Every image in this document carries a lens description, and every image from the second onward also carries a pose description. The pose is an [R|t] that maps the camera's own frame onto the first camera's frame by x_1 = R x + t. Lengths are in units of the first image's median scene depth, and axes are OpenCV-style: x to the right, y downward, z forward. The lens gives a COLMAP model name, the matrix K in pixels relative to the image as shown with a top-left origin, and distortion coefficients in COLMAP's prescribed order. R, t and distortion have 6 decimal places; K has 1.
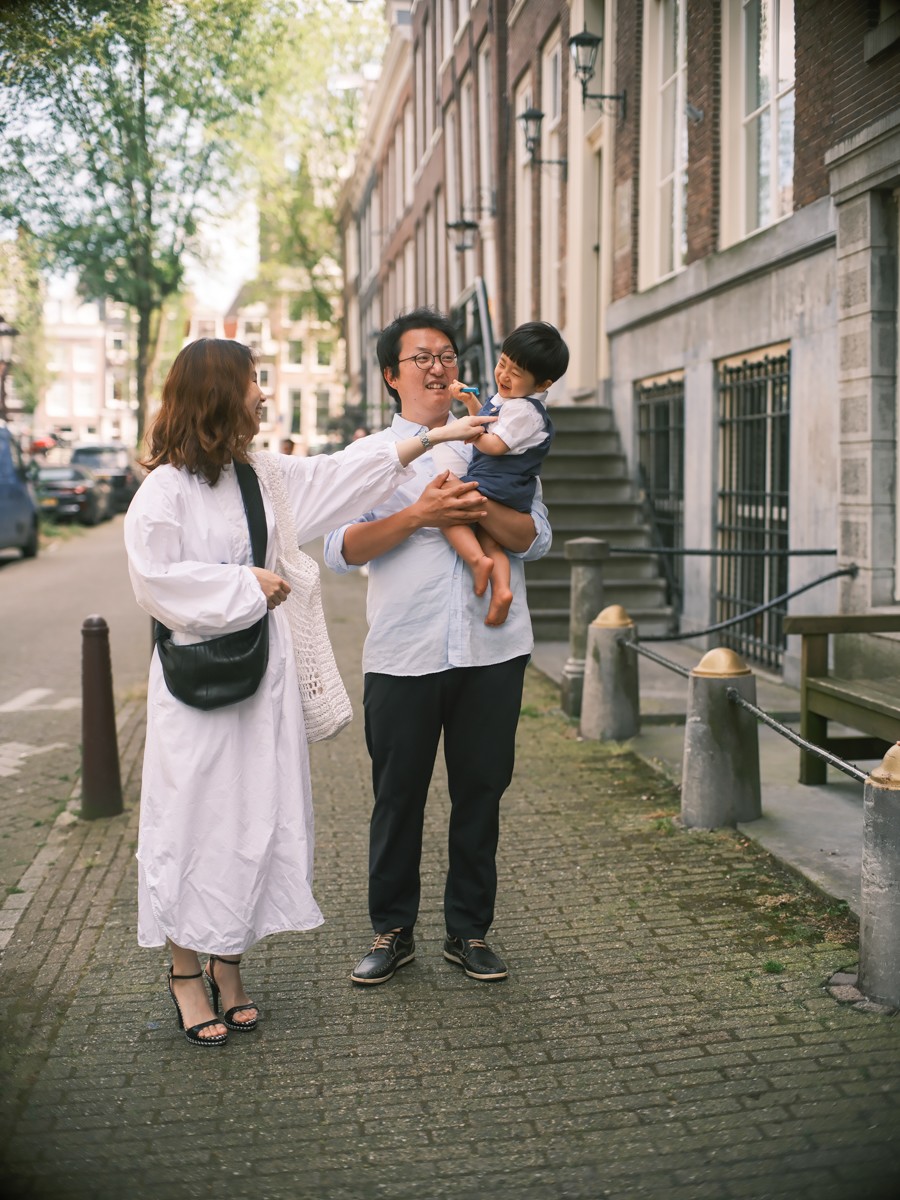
lens RADIAL K [[1413.4, 0, 450.0], [0, 1413.4, 600.0], [0, 0, 1]] dist [-0.114814, 0.049979]
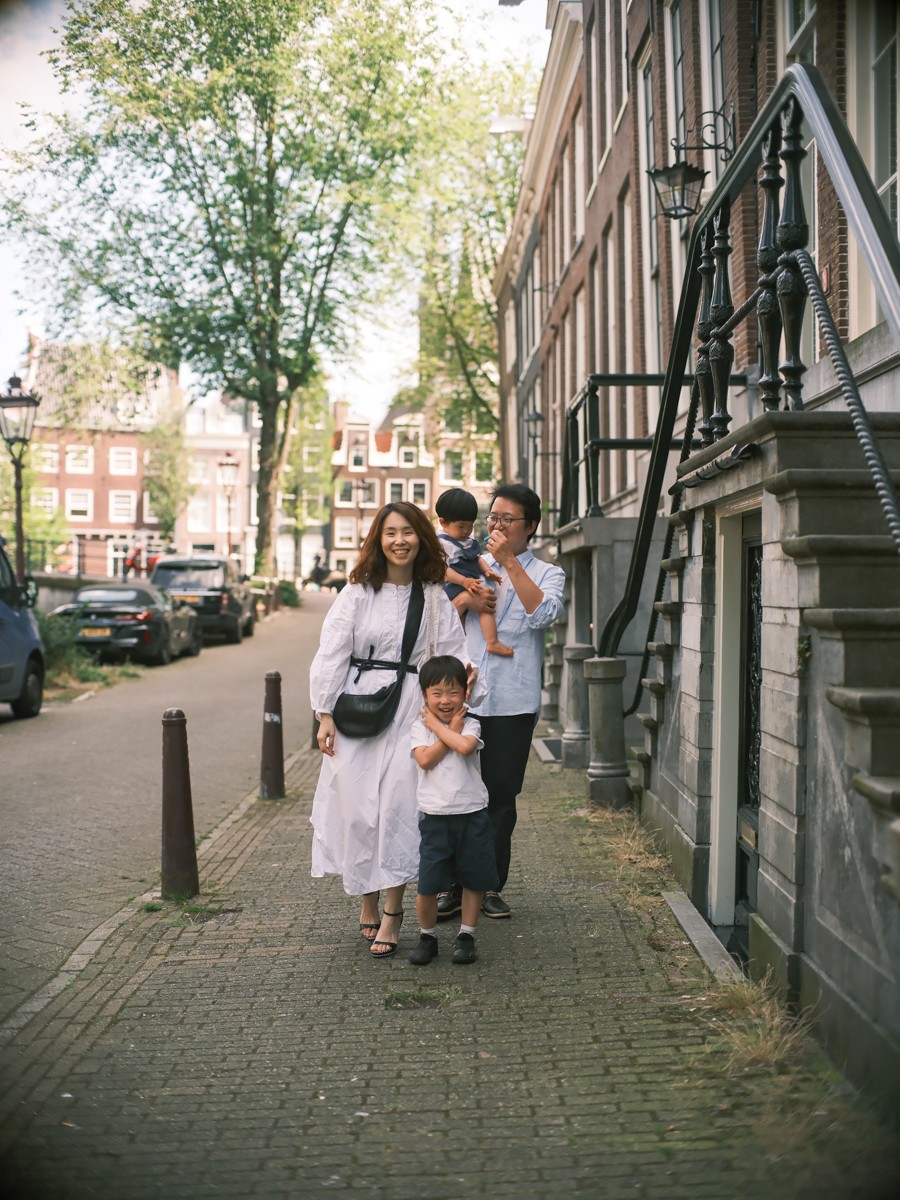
lens RADIAL K [[1413.4, 0, 450.0], [0, 1413.4, 600.0], [0, 0, 1]] dist [-0.114814, 0.049979]
pose [[0.993183, 0.001494, -0.116553, -0.006801], [-0.011562, 0.996249, -0.085752, -0.015060], [0.115988, 0.086515, 0.989476, 0.165267]]
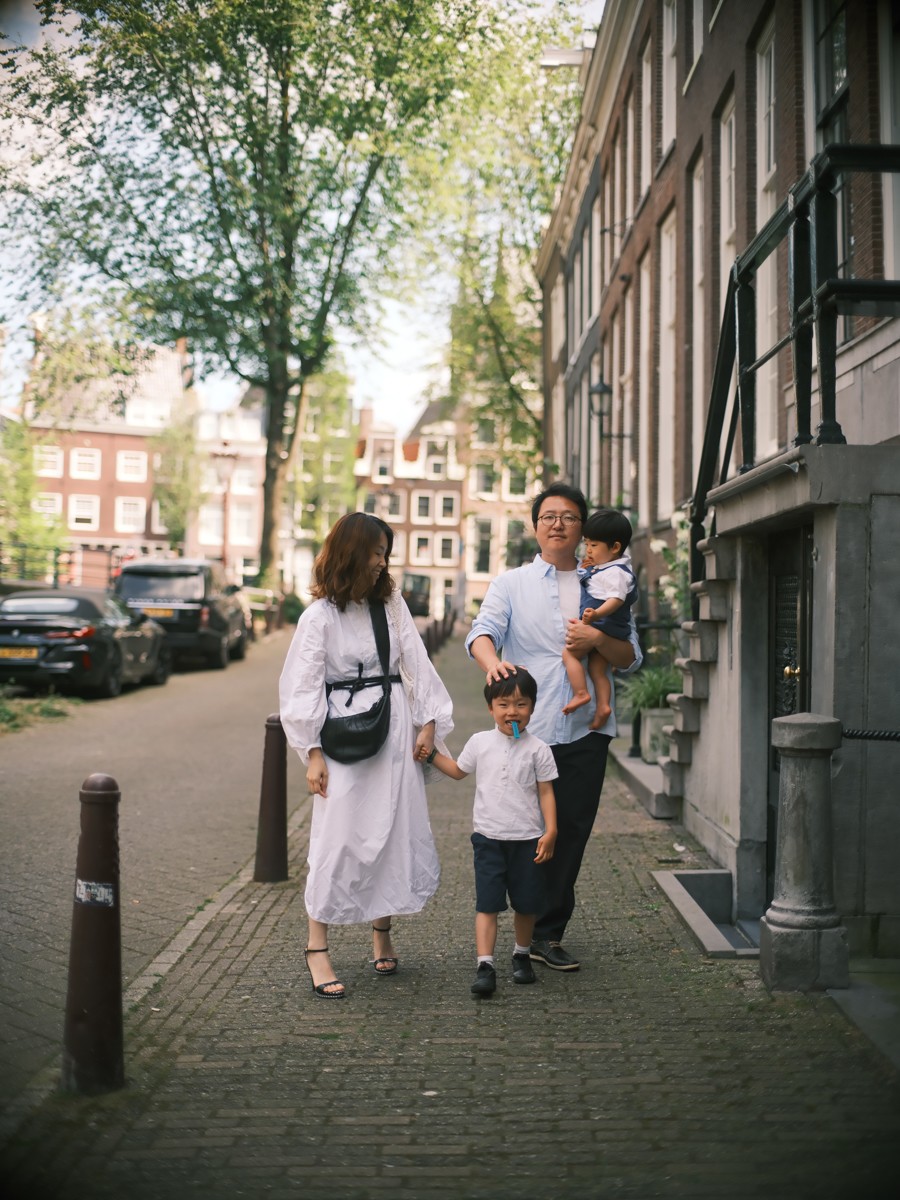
lens RADIAL K [[1413.4, 0, 450.0], [0, 1413.4, 600.0], [0, 0, 1]] dist [-0.114814, 0.049979]
pose [[0.990698, 0.017941, -0.134888, -0.023929], [-0.031744, 0.994391, -0.100886, -0.024330], [0.132322, 0.104229, 0.985712, 0.280878]]
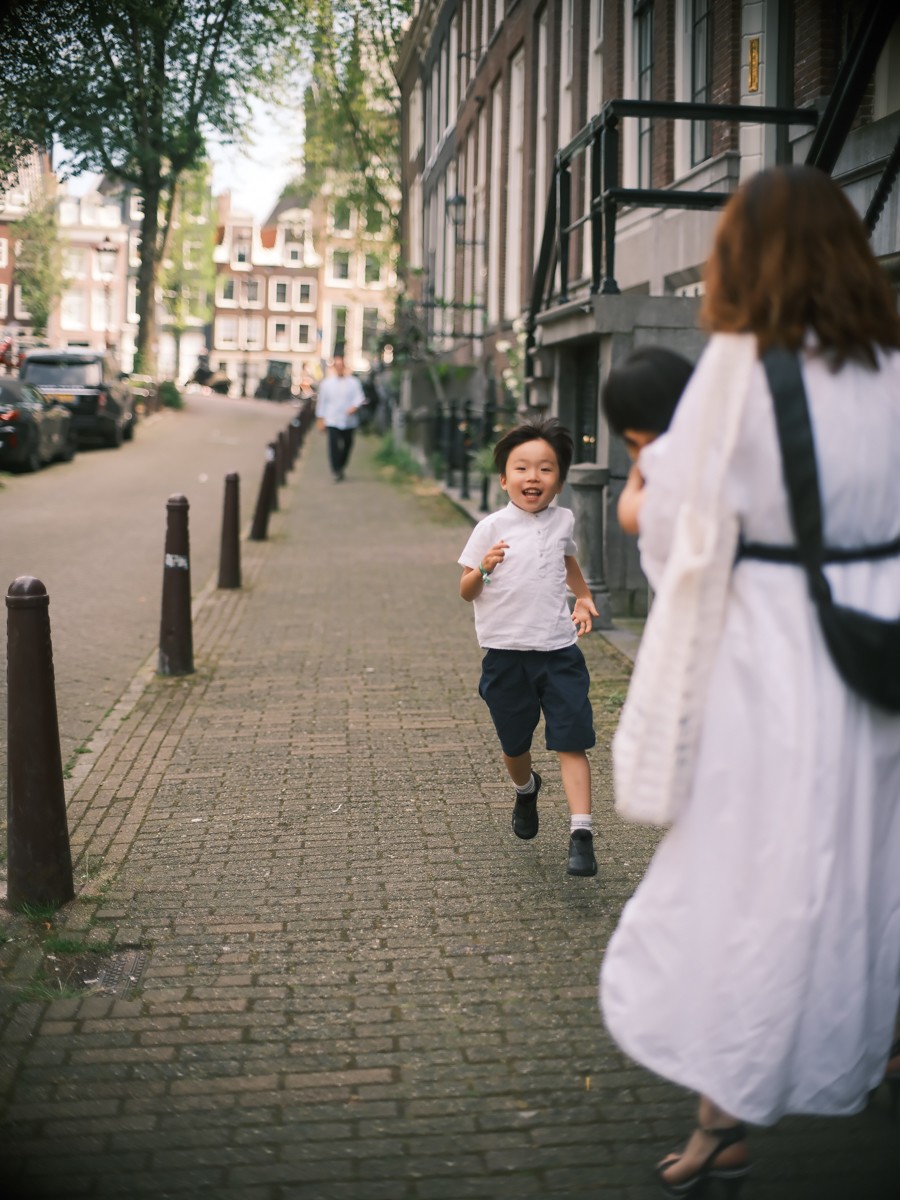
lens RADIAL K [[1404.7, 0, 421.7], [0, 1404.7, 562.1], [0, 0, 1]] dist [-0.144406, 0.204679]
pose [[0.998489, 0.029373, -0.046442, -0.023592], [-0.028327, 0.999334, 0.023024, -0.019053], [0.047087, -0.021674, 0.998656, 0.221162]]
